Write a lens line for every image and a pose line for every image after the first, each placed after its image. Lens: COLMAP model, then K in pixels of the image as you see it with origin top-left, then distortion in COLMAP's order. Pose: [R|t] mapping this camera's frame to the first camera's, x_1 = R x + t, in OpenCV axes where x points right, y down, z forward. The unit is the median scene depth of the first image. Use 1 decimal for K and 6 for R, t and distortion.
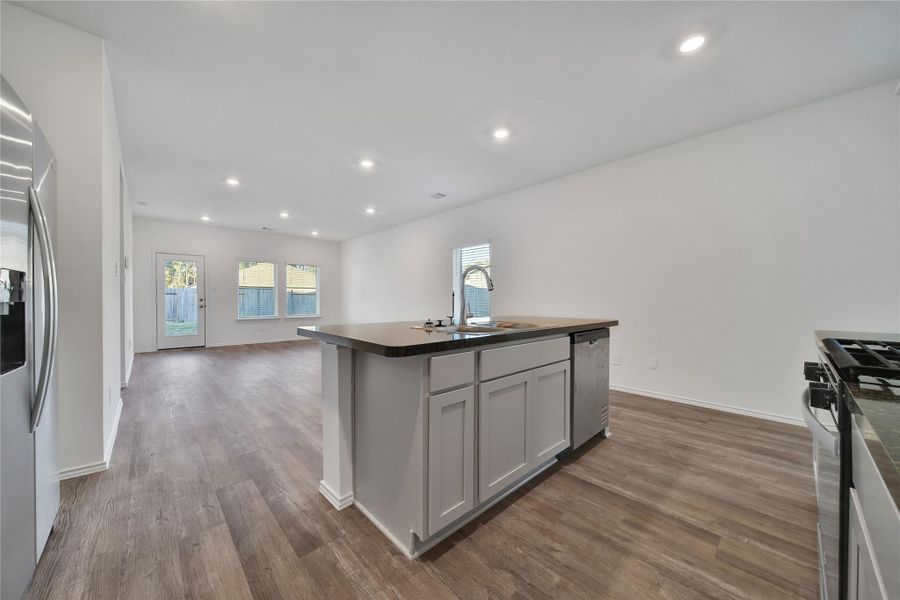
lens RADIAL K [[324.4, 0, 474.6], [0, 324.4, 300.6], [0, 0, 1]] dist [0.001583, -0.000571]
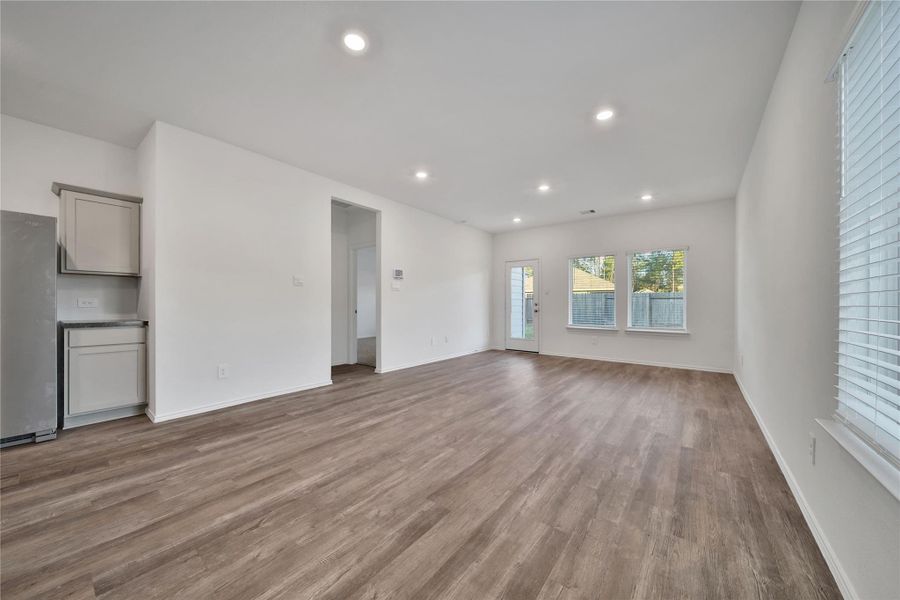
lens RADIAL K [[325.8, 0, 420.0], [0, 325.8, 302.5], [0, 0, 1]] dist [-0.003327, -0.000268]
pose [[0.075735, -0.003971, -0.997120, 0.238187], [-0.005555, 0.999975, -0.004404, -0.004527], [0.997113, 0.005872, 0.075711, 1.289754]]
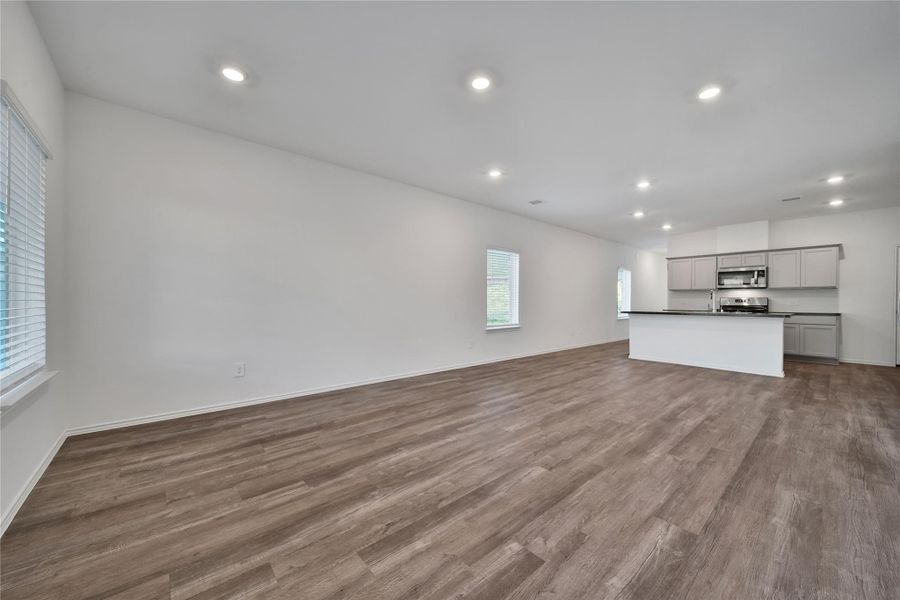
lens RADIAL K [[322.6, 0, 422.4], [0, 322.6, 300.7], [0, 0, 1]] dist [-0.001777, -0.000211]
pose [[0.124050, 0.000895, 0.992276, -1.875675], [-0.003621, 0.999993, -0.000449, -0.004518], [-0.992269, -0.003538, 0.124053, 1.968500]]
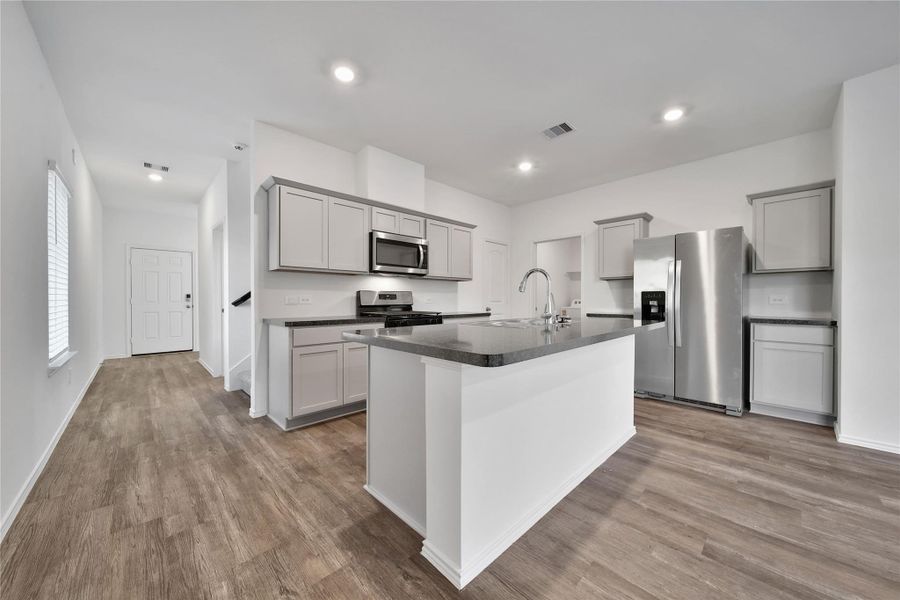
lens RADIAL K [[324.4, 0, 474.6], [0, 324.4, 300.6], [0, 0, 1]] dist [0.001583, -0.000571]
pose [[-0.999863, -0.000519, -0.016572, 0.148464], [-0.000614, 0.999984, 0.005706, -0.005401], [0.016568, 0.005716, -0.999846, 1.372324]]
